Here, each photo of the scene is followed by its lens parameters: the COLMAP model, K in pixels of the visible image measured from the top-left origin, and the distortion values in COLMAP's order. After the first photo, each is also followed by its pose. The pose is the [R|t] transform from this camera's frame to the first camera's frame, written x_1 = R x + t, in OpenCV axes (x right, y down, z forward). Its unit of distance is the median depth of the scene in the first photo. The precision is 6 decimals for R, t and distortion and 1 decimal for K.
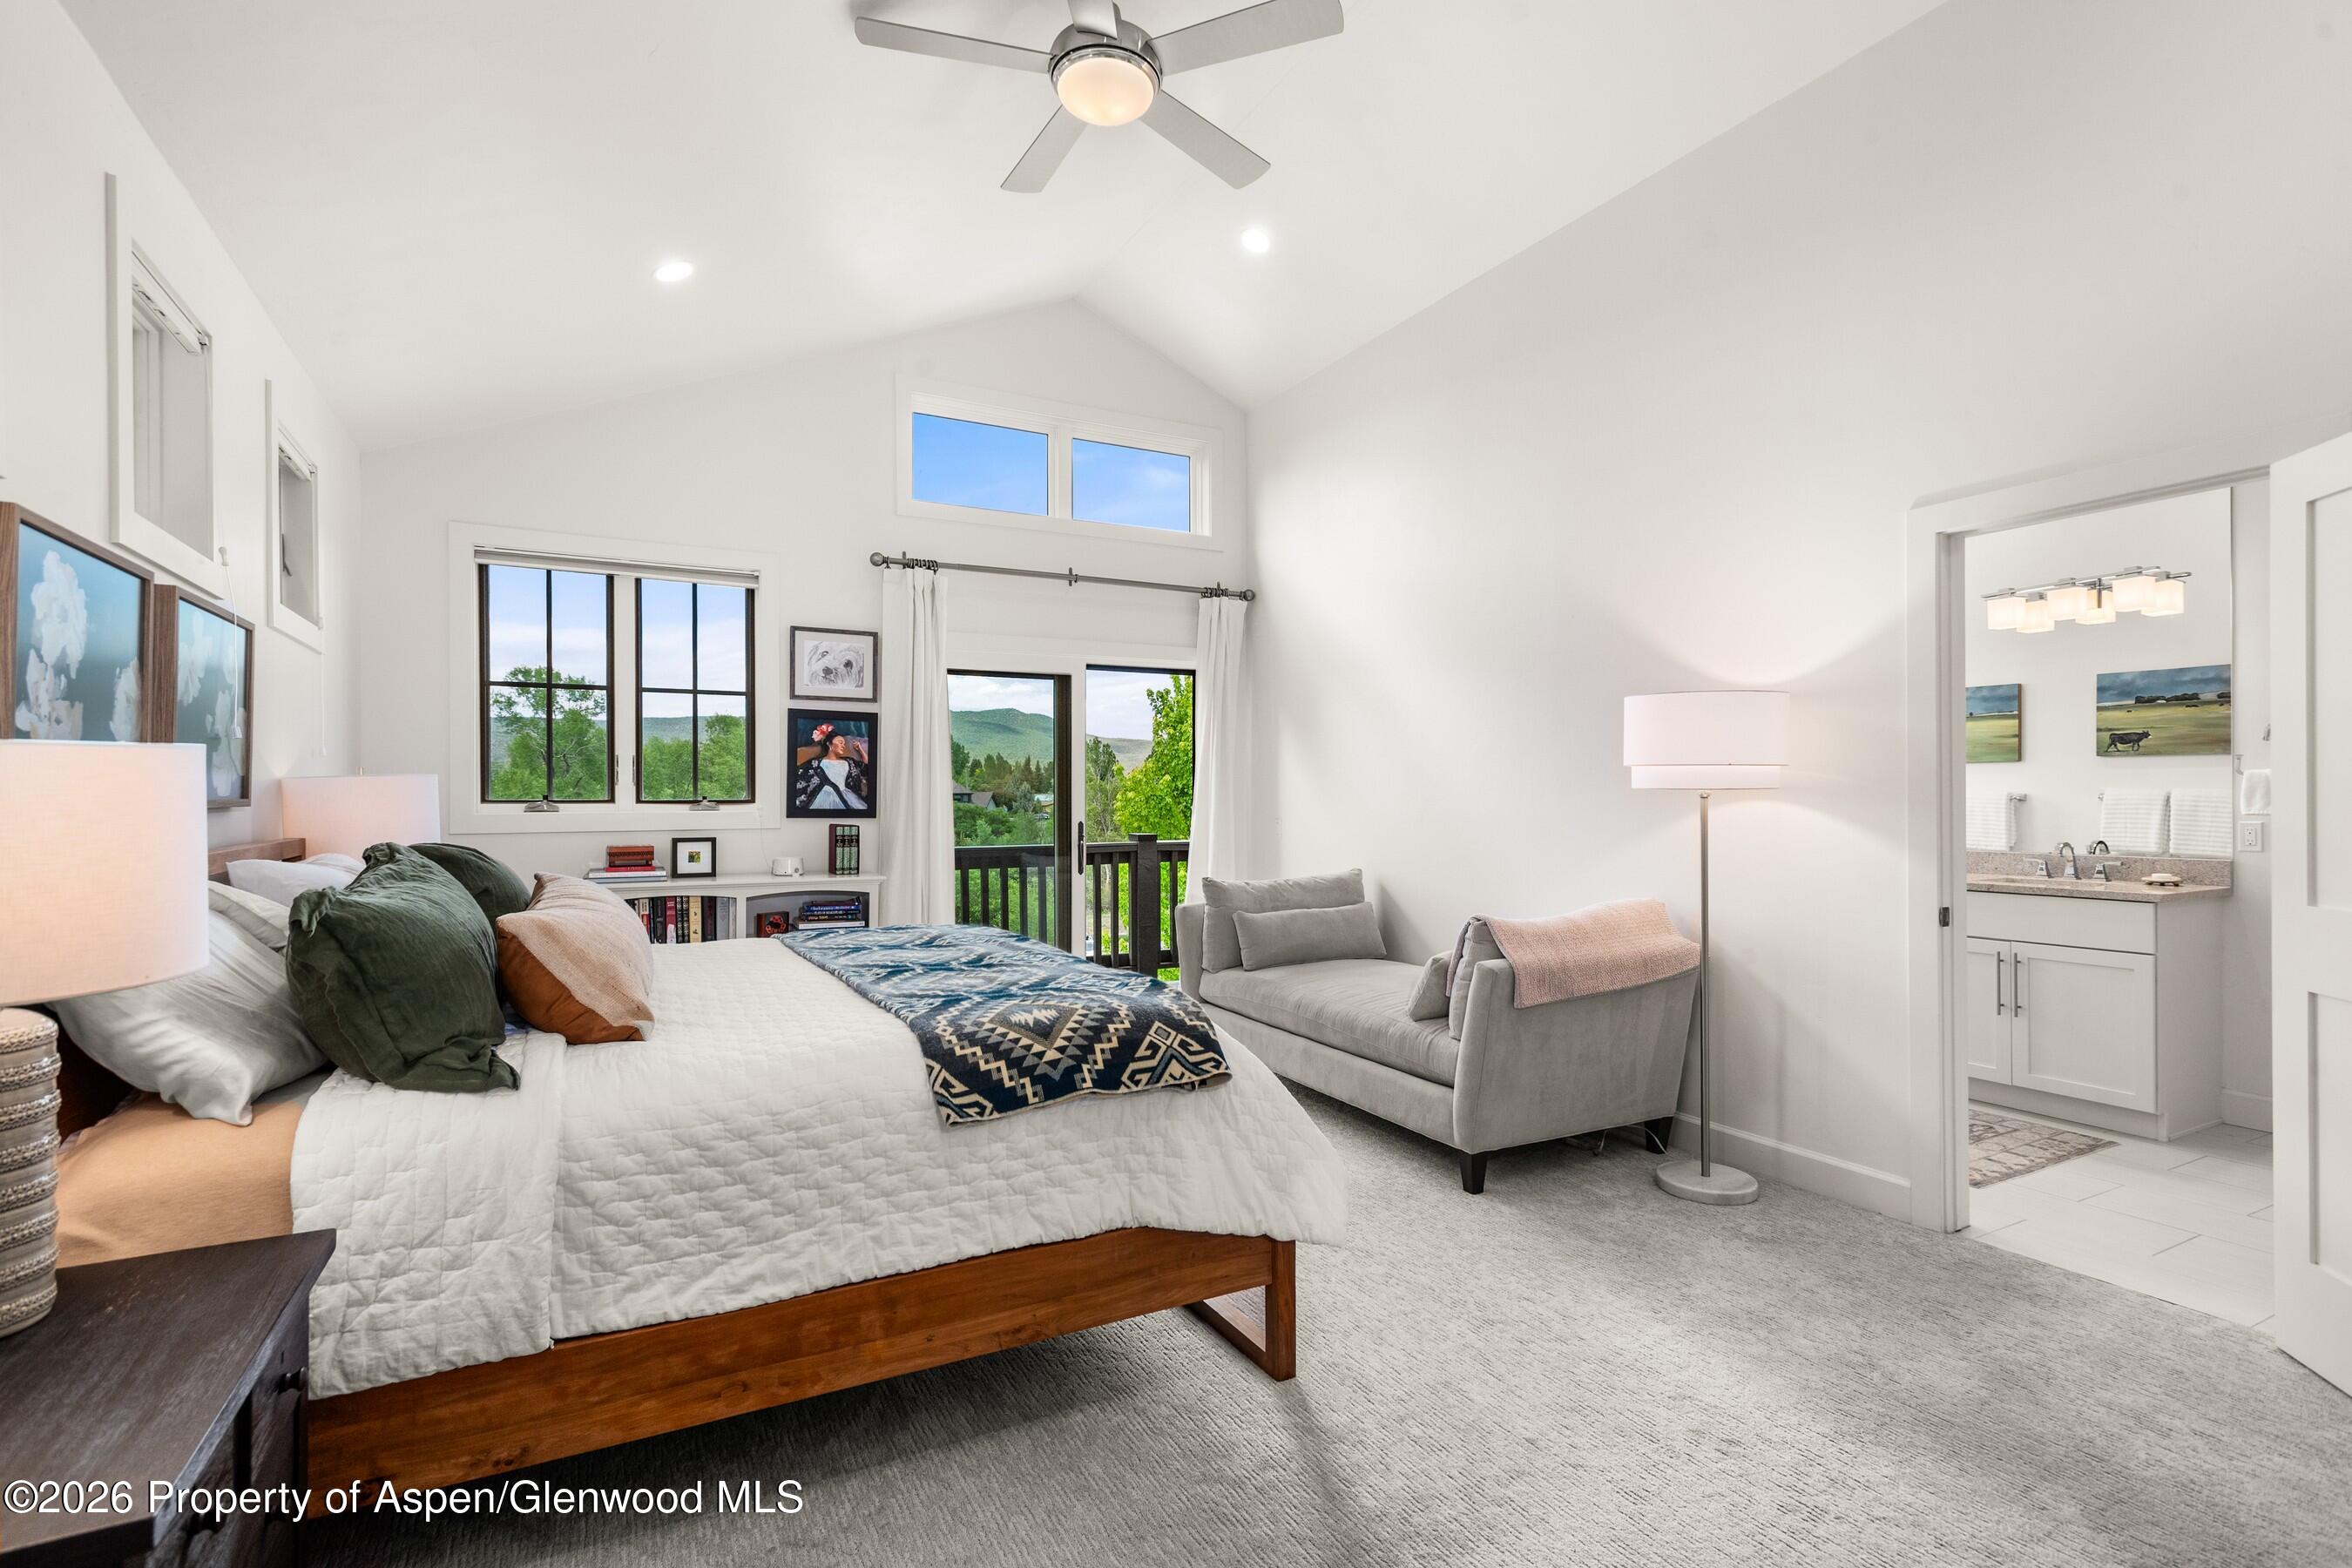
lens RADIAL K [[1093.8, 0, 1221.7], [0, 1093.8, 791.1], [0, 0, 1]] dist [0.018895, -0.004823]
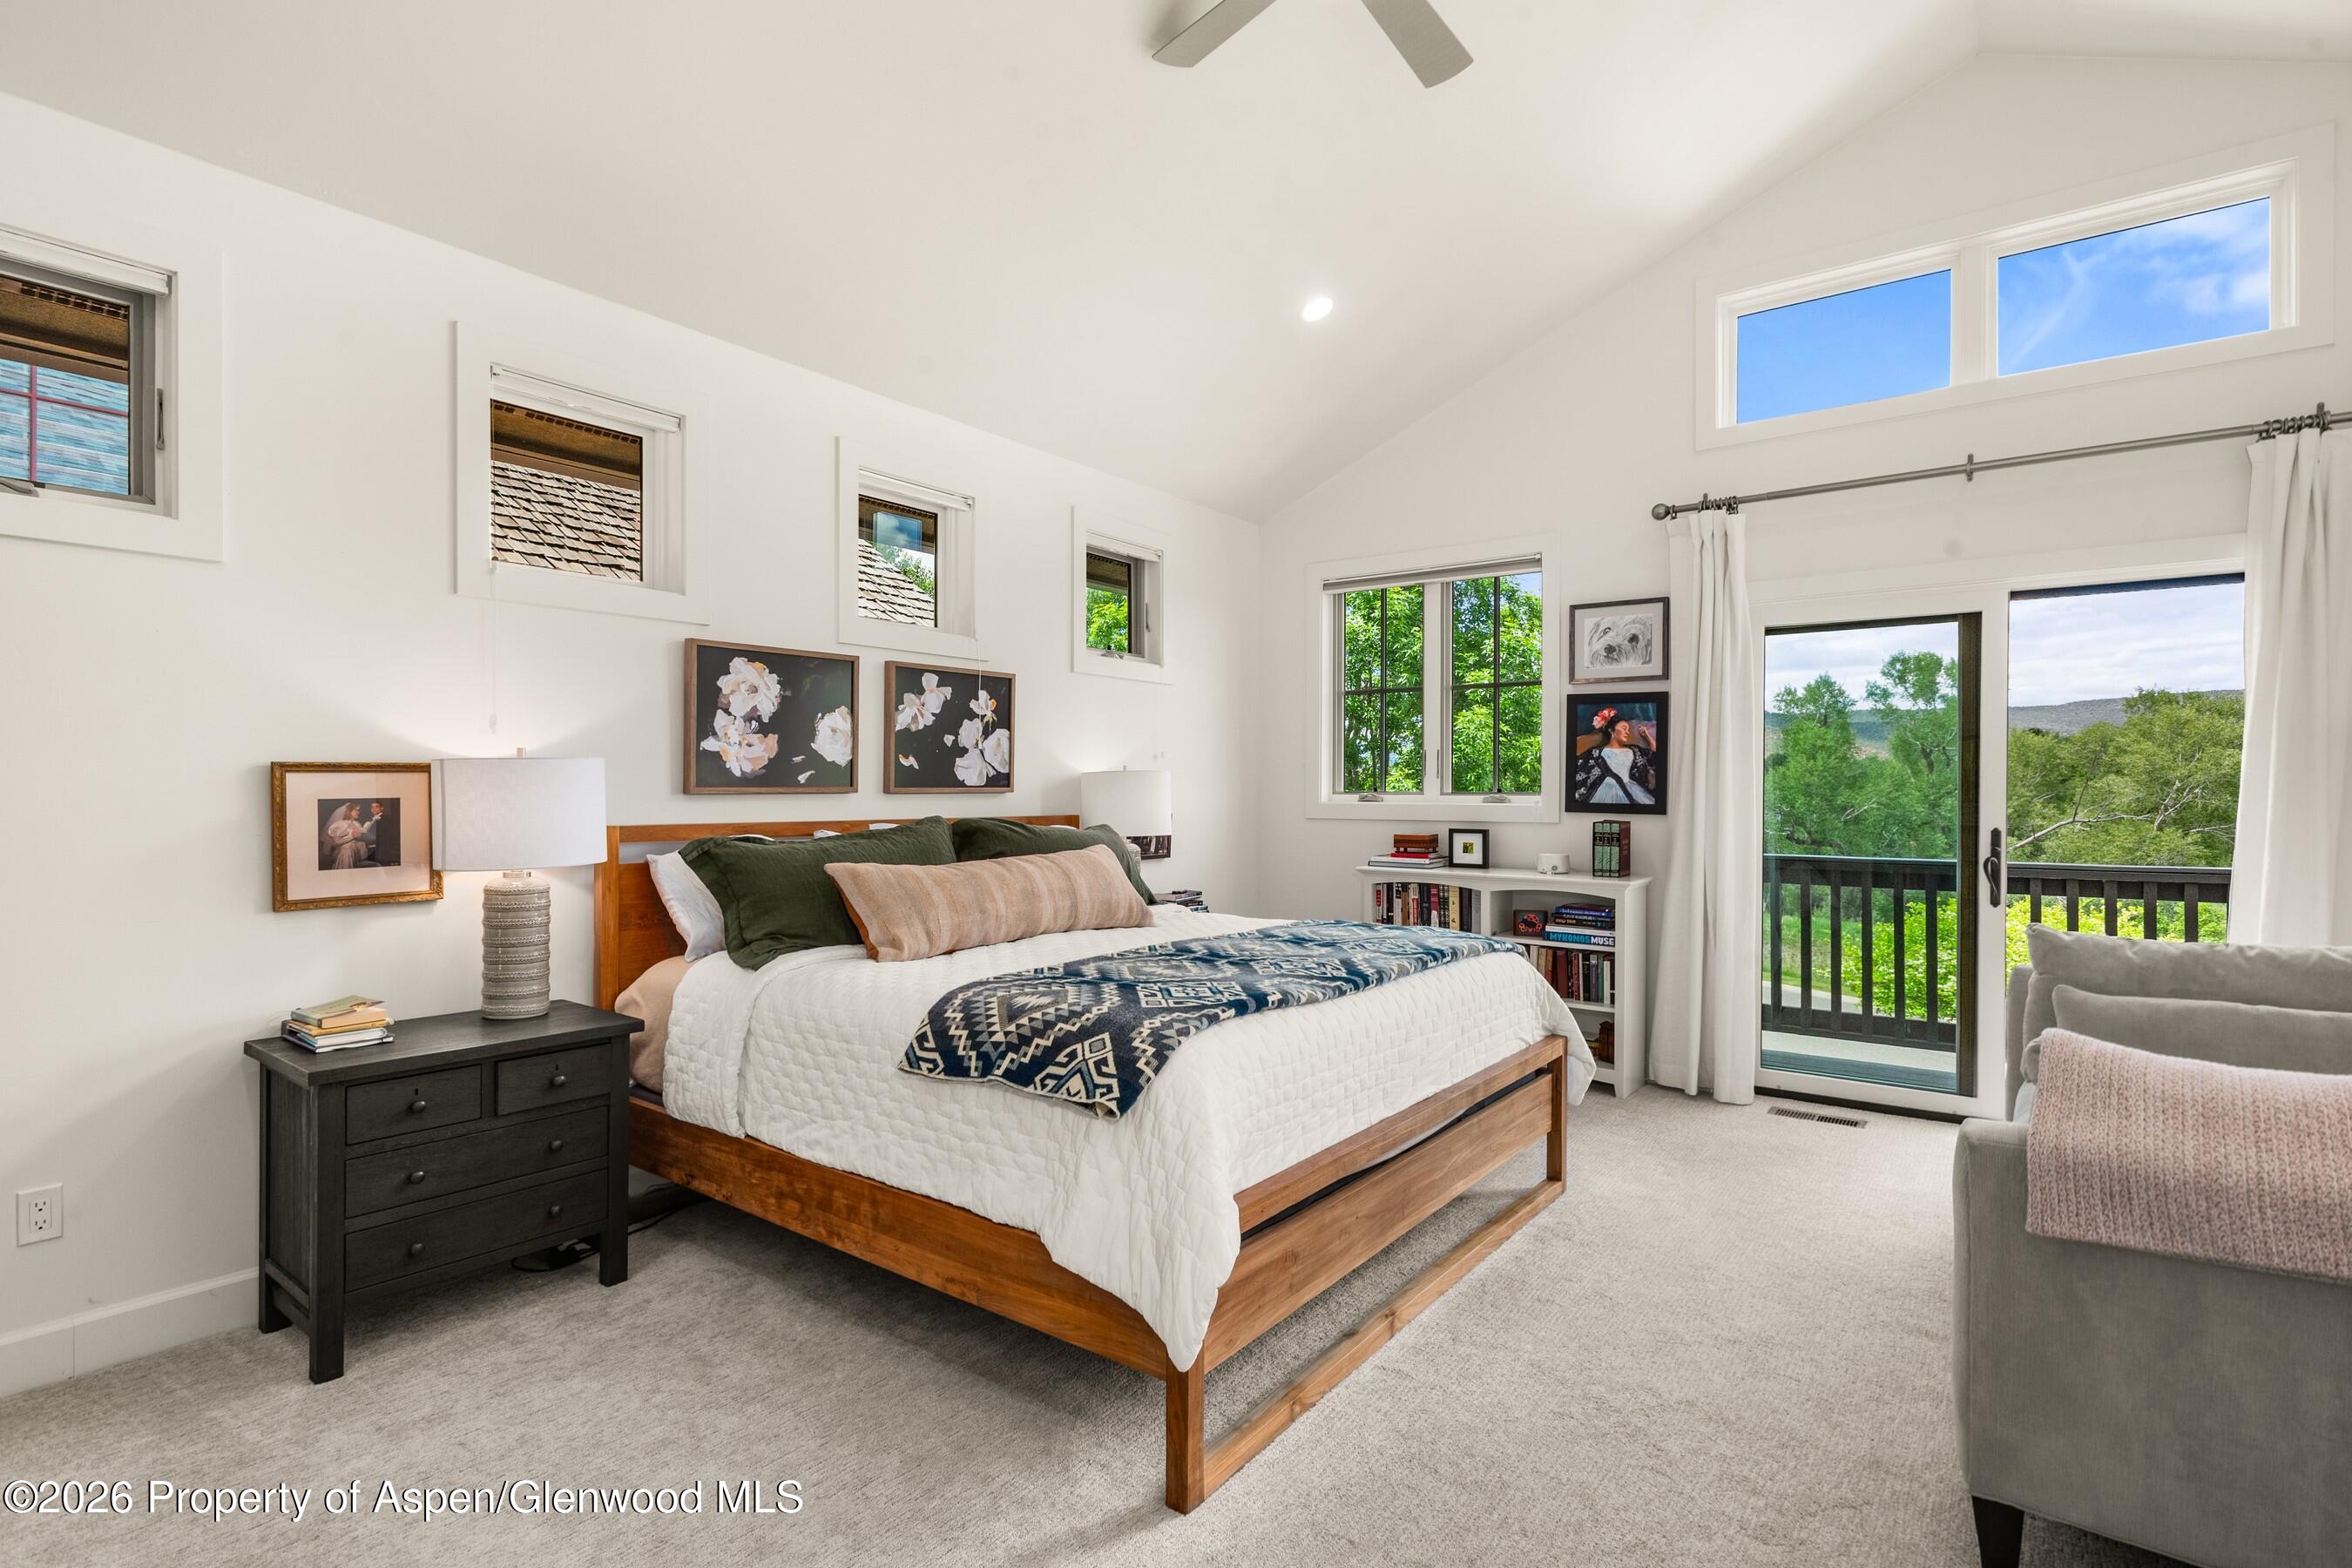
lens RADIAL K [[1164.4, 0, 1175.7], [0, 1164.4, 789.5], [0, 0, 1]] dist [0.010566, -0.002172]
pose [[0.402729, 0.002472, -0.915316, 0.372844], [-0.000571, 0.999997, 0.002450, 0.002888], [0.915319, -0.000464, 0.402729, 0.292997]]
